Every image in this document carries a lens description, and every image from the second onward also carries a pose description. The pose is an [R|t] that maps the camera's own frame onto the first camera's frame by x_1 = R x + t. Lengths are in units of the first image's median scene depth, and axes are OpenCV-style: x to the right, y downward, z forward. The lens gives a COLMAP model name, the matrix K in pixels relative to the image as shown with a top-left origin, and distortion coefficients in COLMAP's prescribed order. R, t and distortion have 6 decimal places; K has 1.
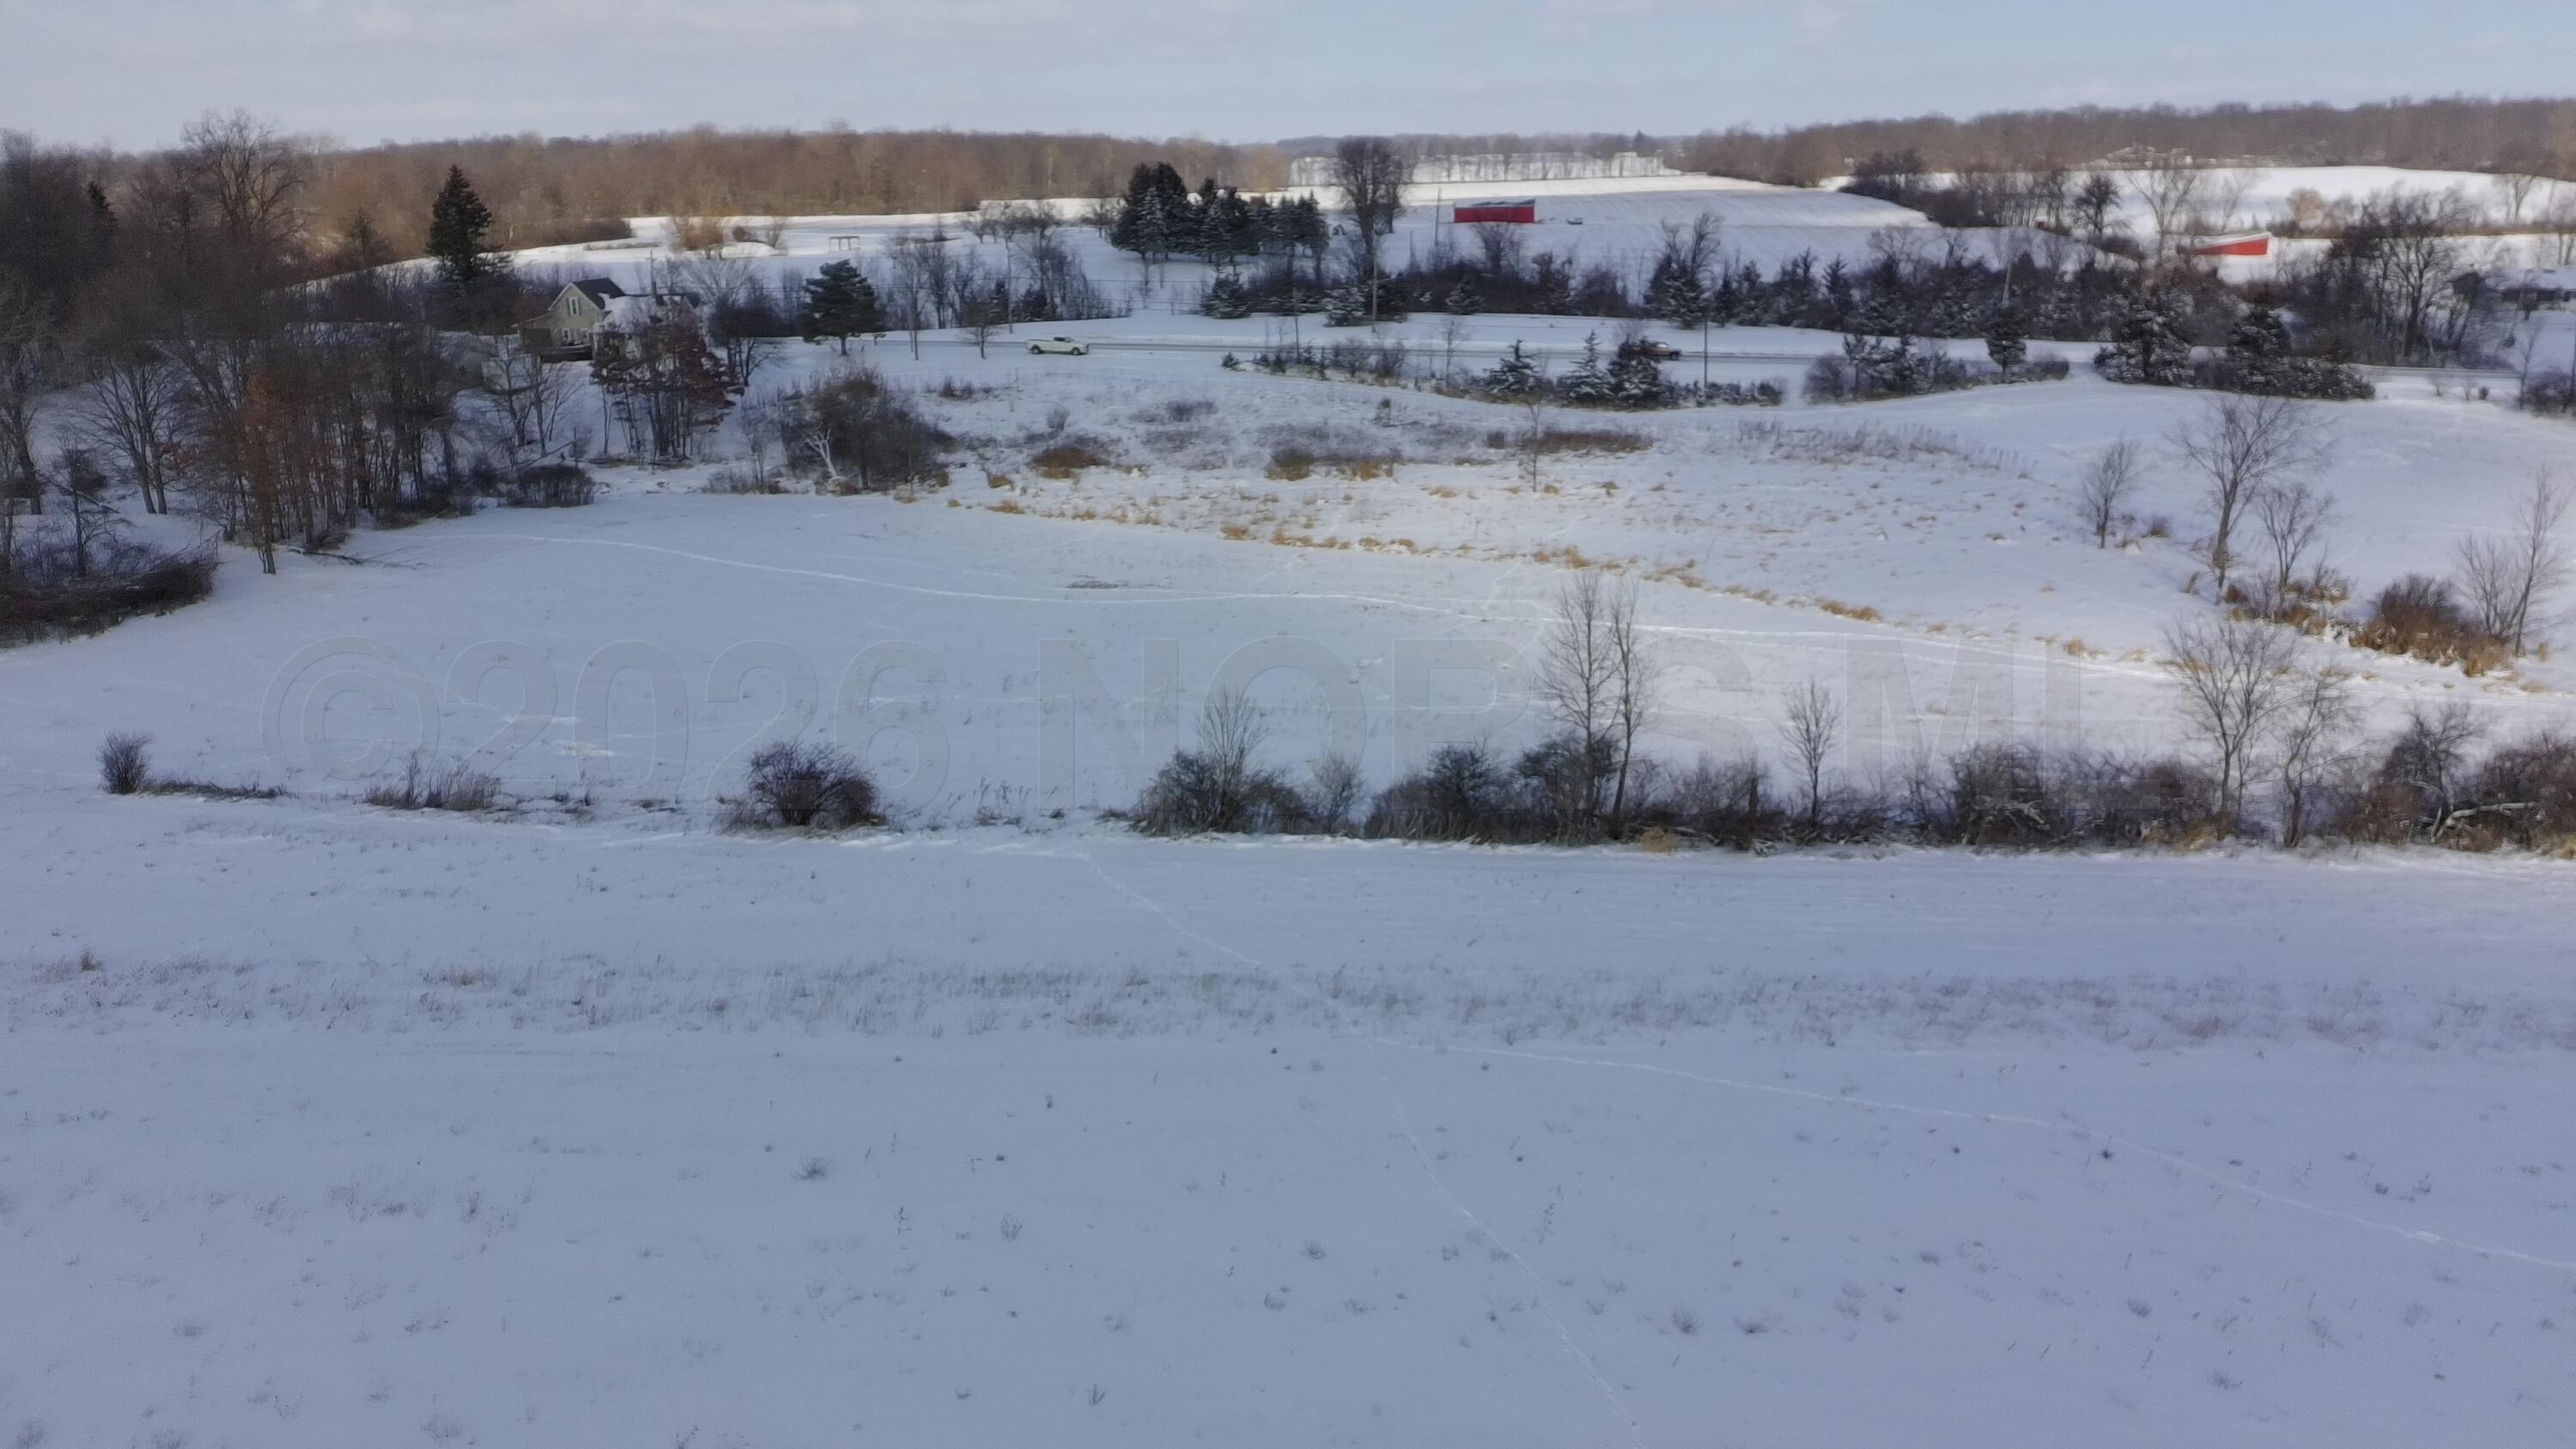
lens RADIAL K [[1897.8, 0, 1288.0], [0, 1897.8, 724.5], [0, 0, 1]] dist [0.078745, -0.088037]
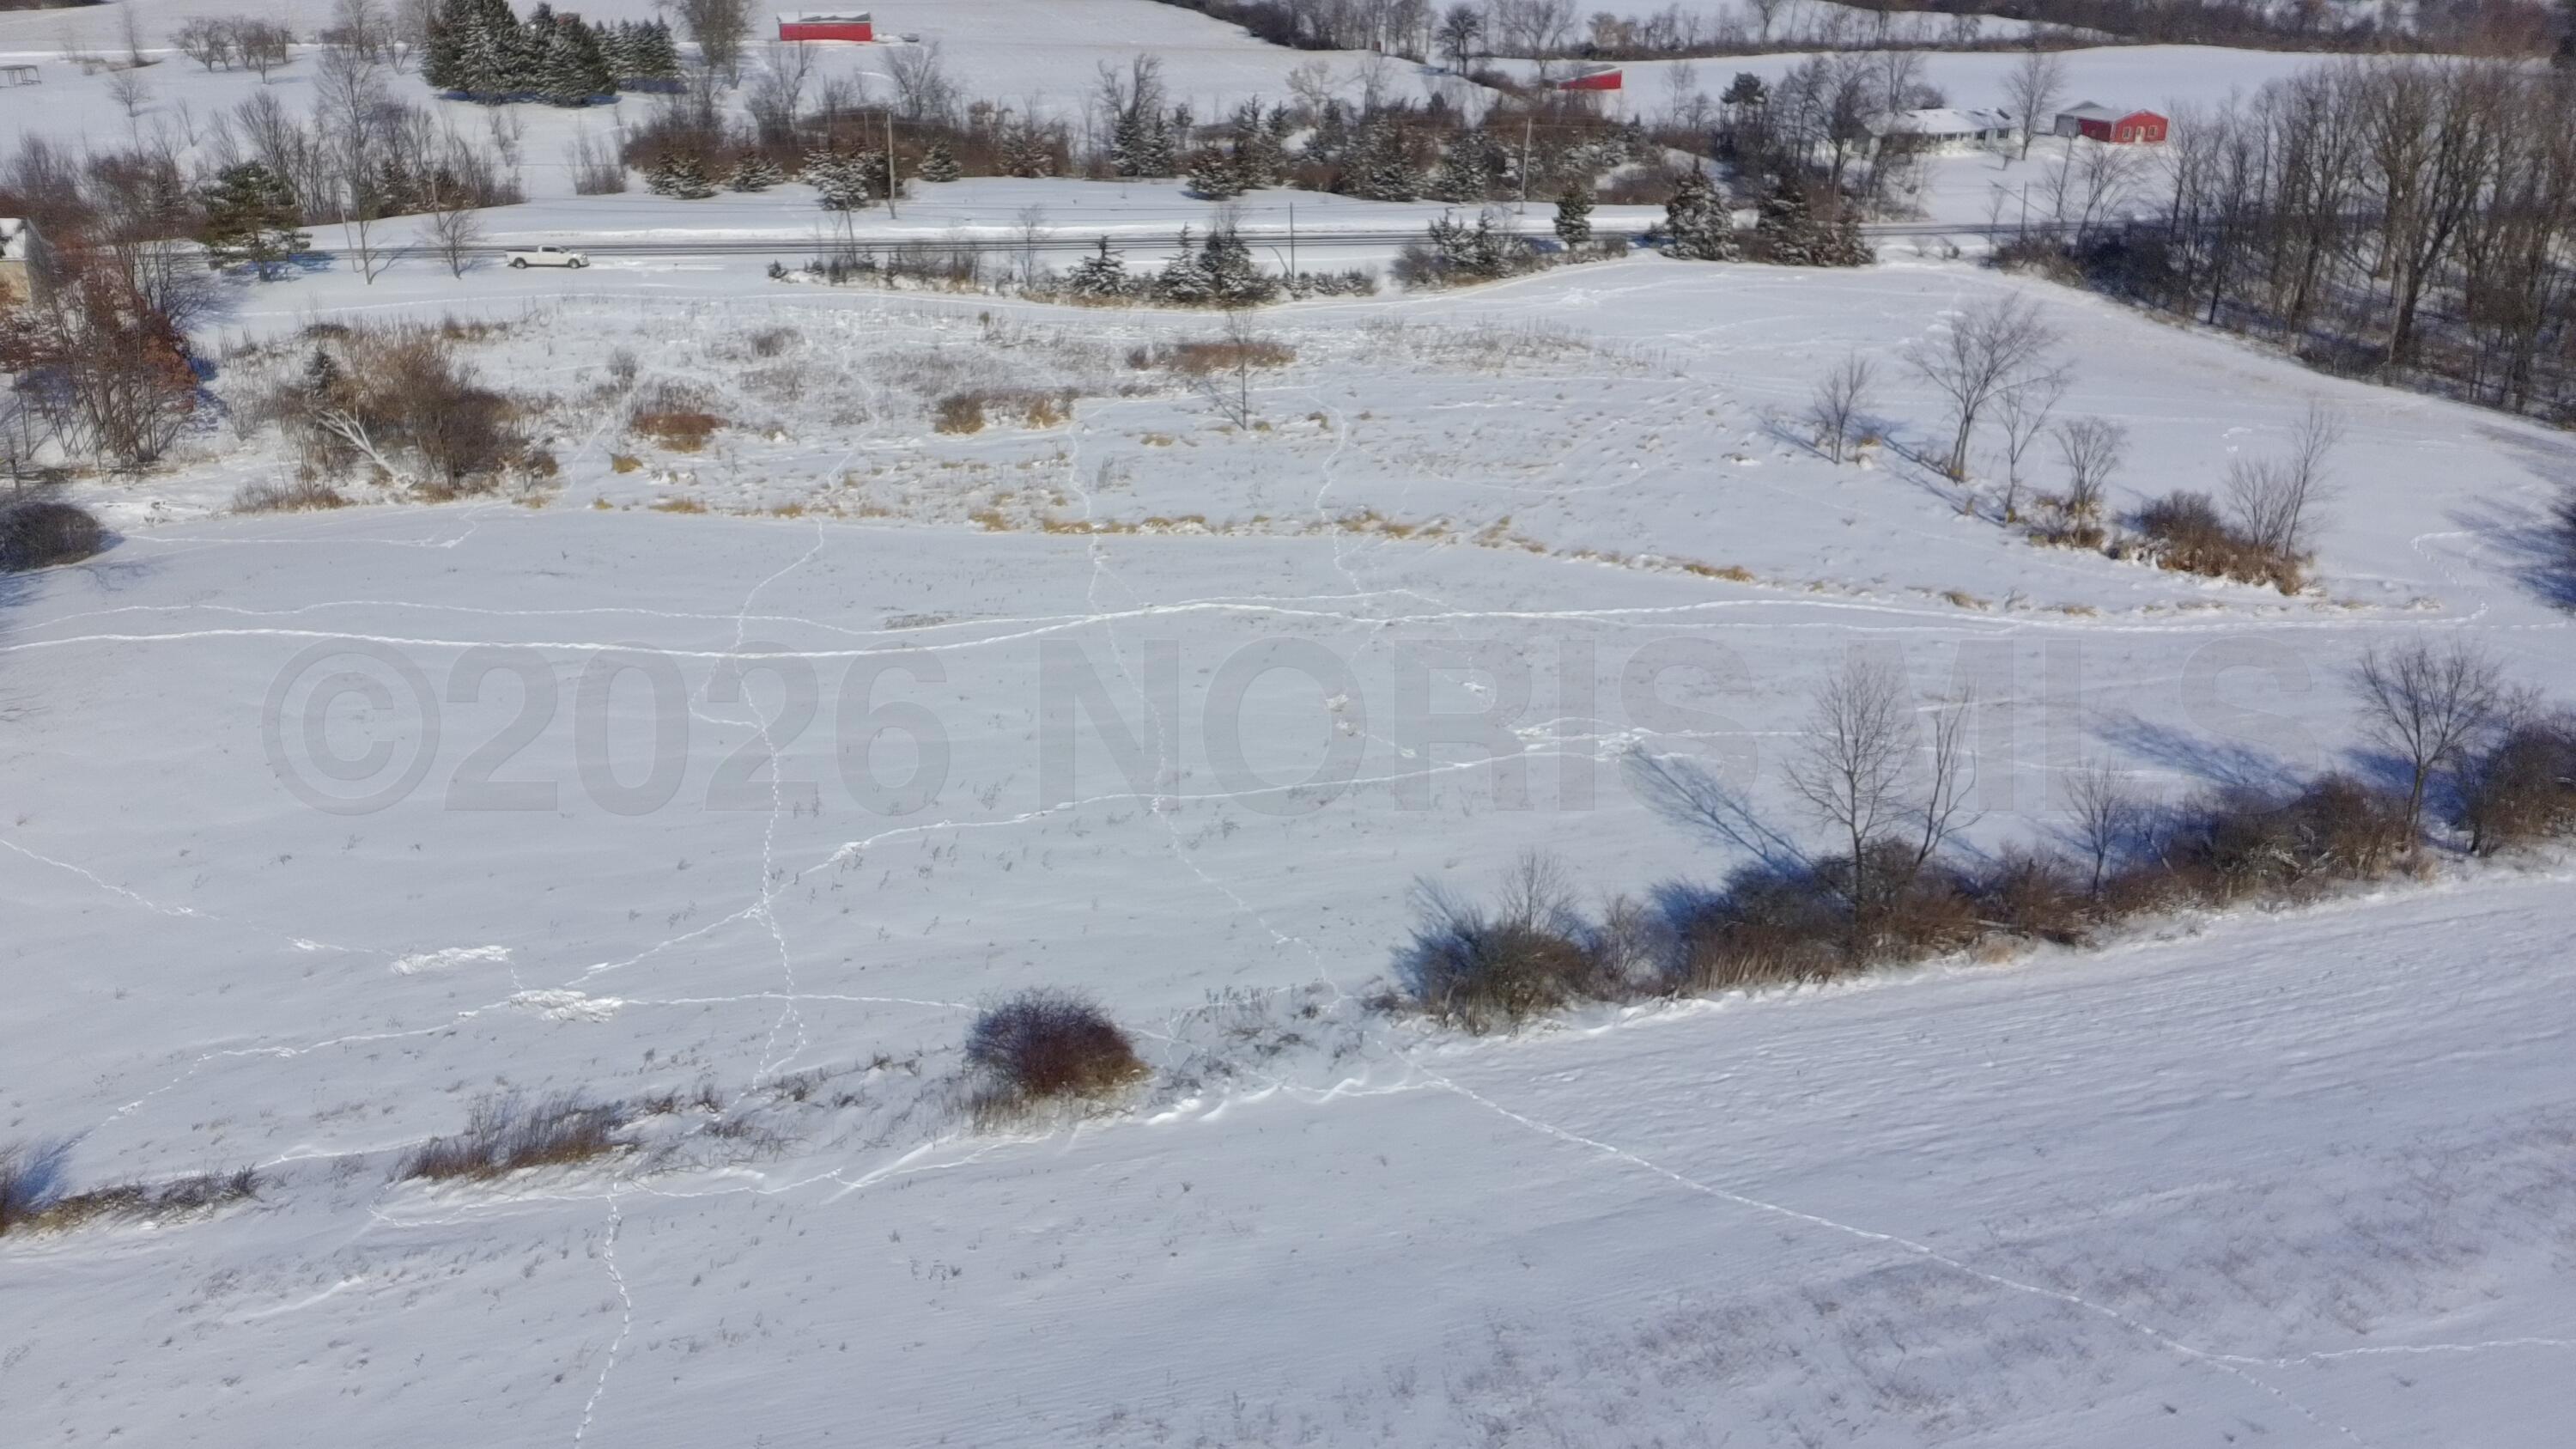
lens RADIAL K [[1969.9, 0, 1288.0], [0, 1969.9, 724.5], [0, 0, 1]] dist [0.004091, 0.133683]
pose [[0.927245, -0.126412, 0.352473, -0.159061], [0.093869, 0.989708, 0.108012, -0.064792], [-0.362500, -0.067068, 0.929568, 0.082604]]
